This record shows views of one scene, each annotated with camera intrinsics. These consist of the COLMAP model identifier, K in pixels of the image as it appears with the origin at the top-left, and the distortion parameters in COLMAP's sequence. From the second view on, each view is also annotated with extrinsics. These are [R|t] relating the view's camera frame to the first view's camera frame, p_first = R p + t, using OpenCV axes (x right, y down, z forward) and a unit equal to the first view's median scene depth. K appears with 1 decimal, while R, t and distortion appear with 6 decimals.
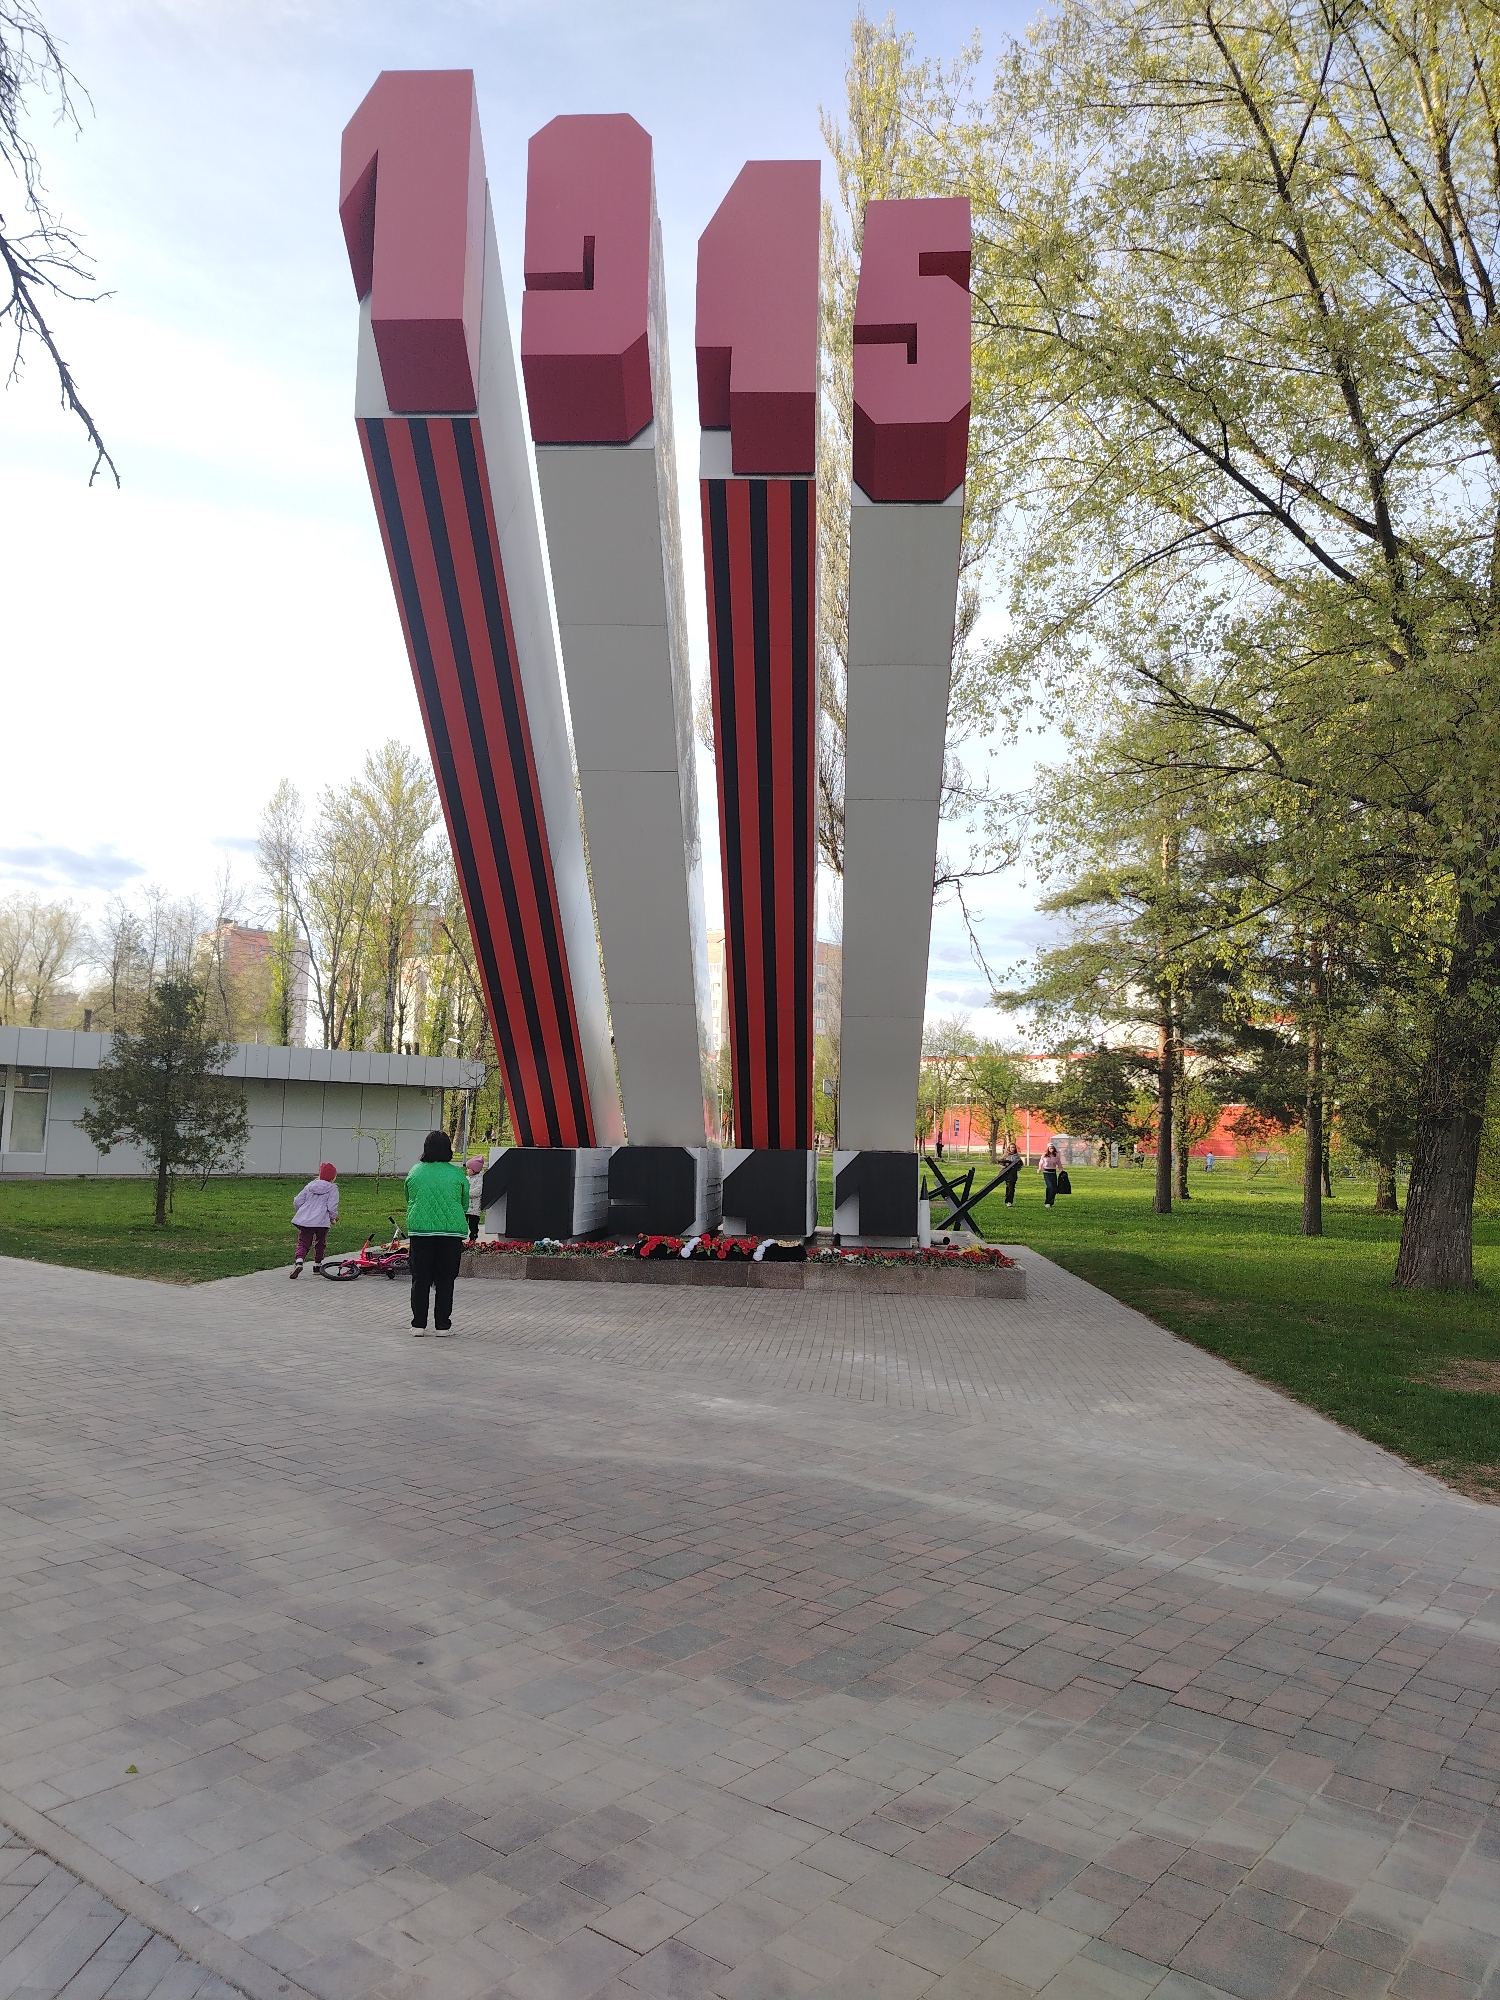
lens RADIAL K [[1345.1, 0, 753.3], [0, 1345.1, 937.5], [0, 0, 1]] dist [-0.042477, 0.021471]
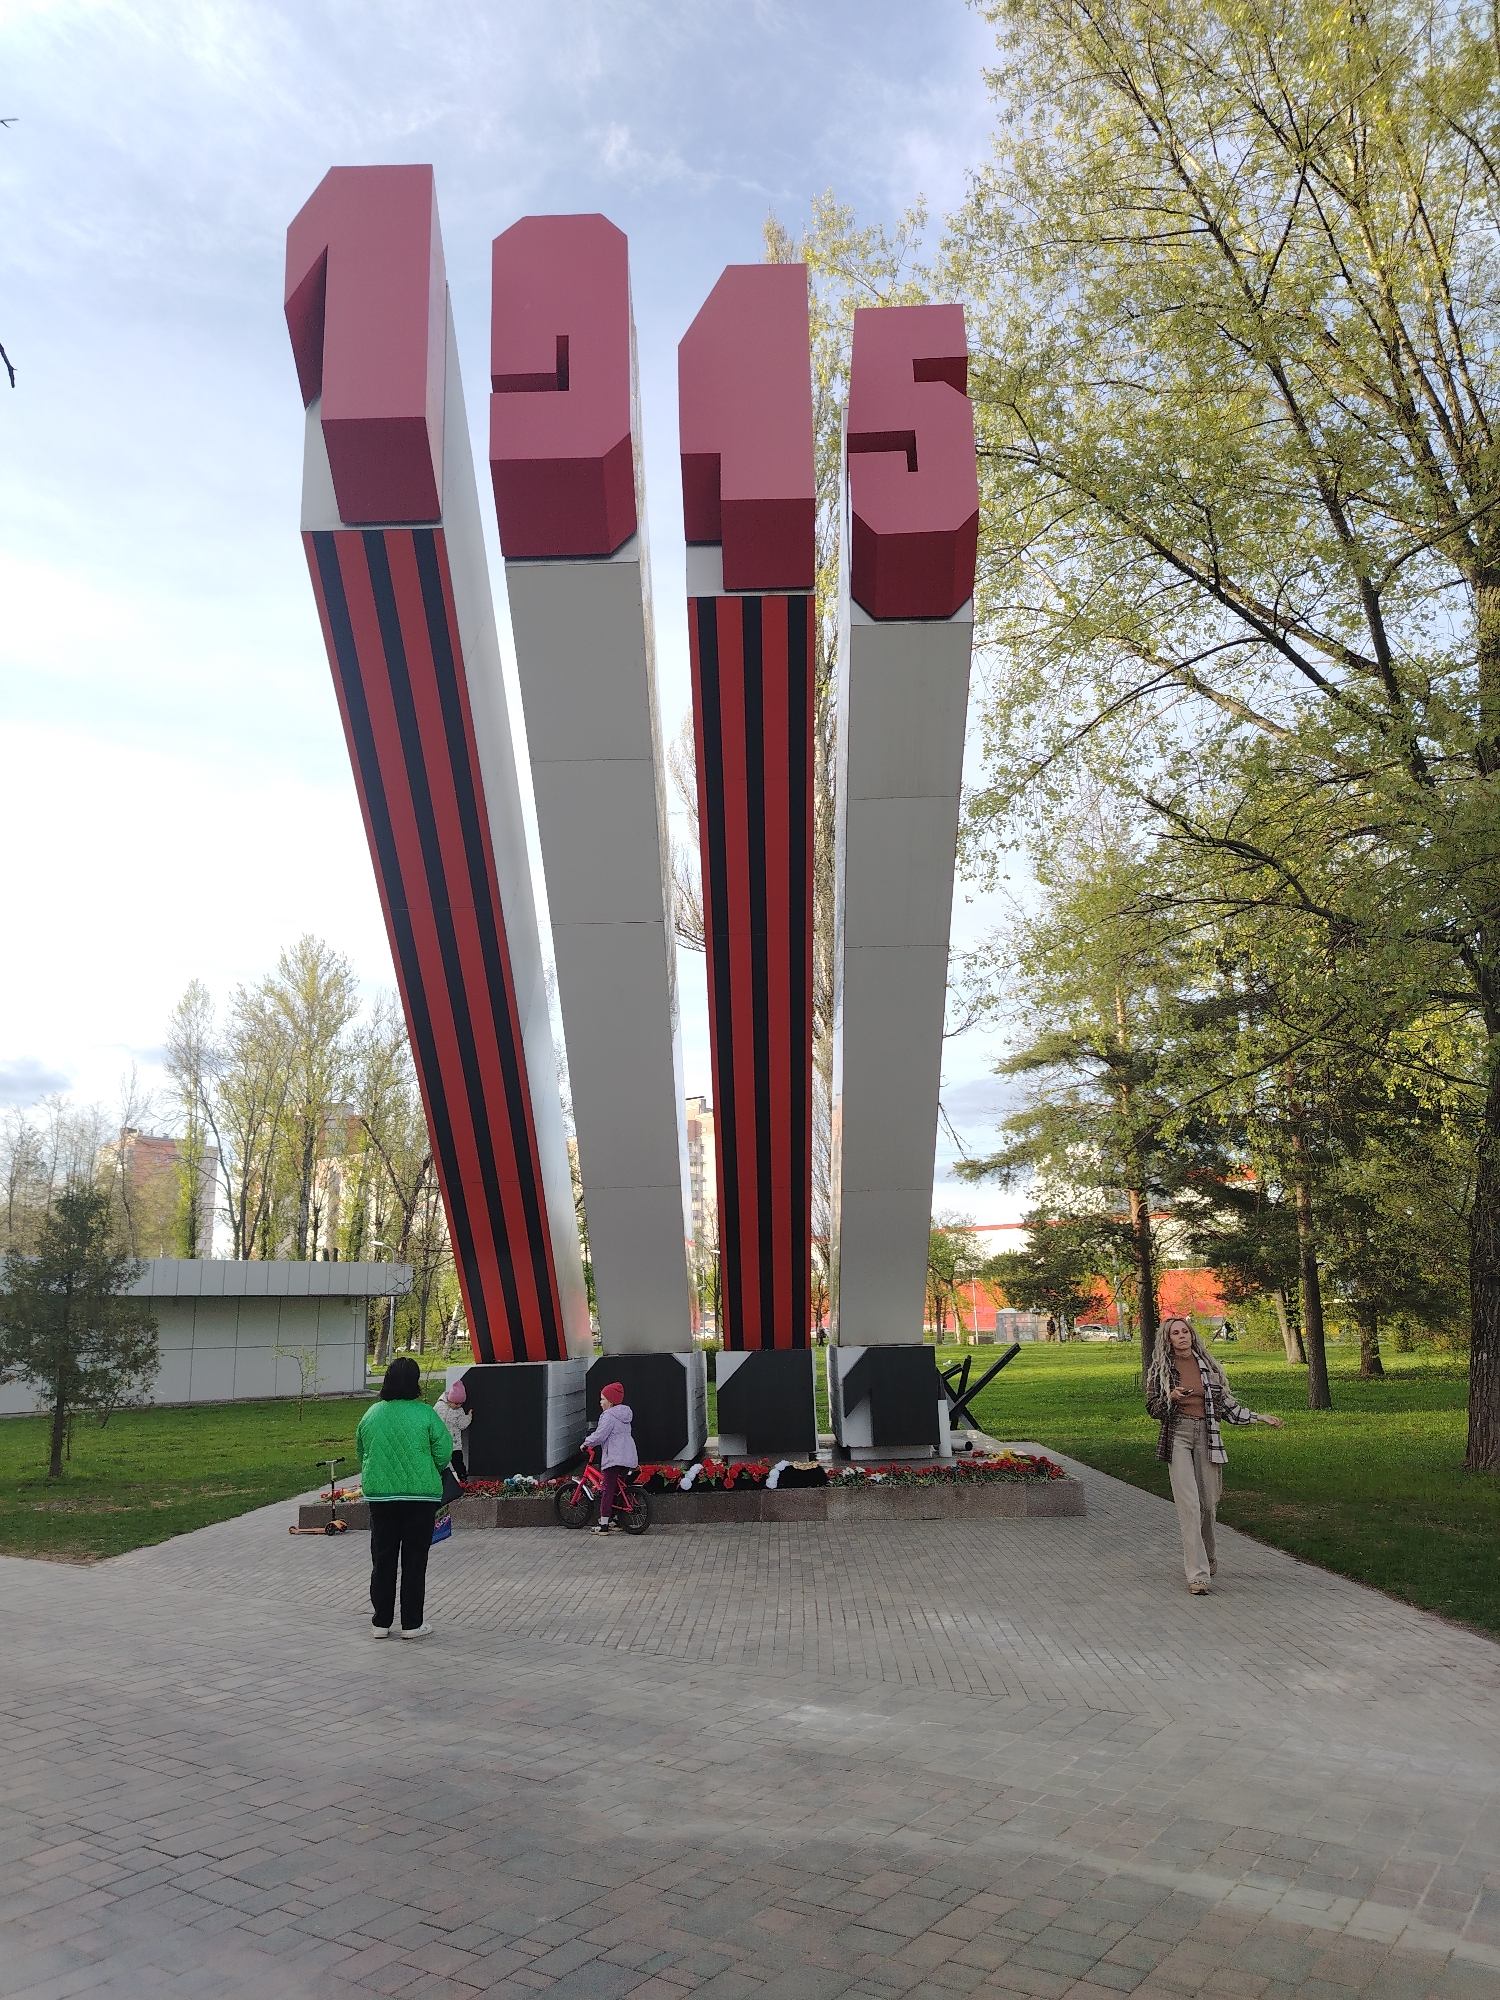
lens RADIAL K [[1345.1, 0, 753.3], [0, 1345.1, 937.5], [0, 0, 1]] dist [-0.042477, 0.021471]
pose [[0.997339, -0.037197, 0.062696, -0.053305], [0.045342, 0.989951, -0.133943, 0.006860], [-0.057084, 0.136429, 0.989004, 0.118389]]
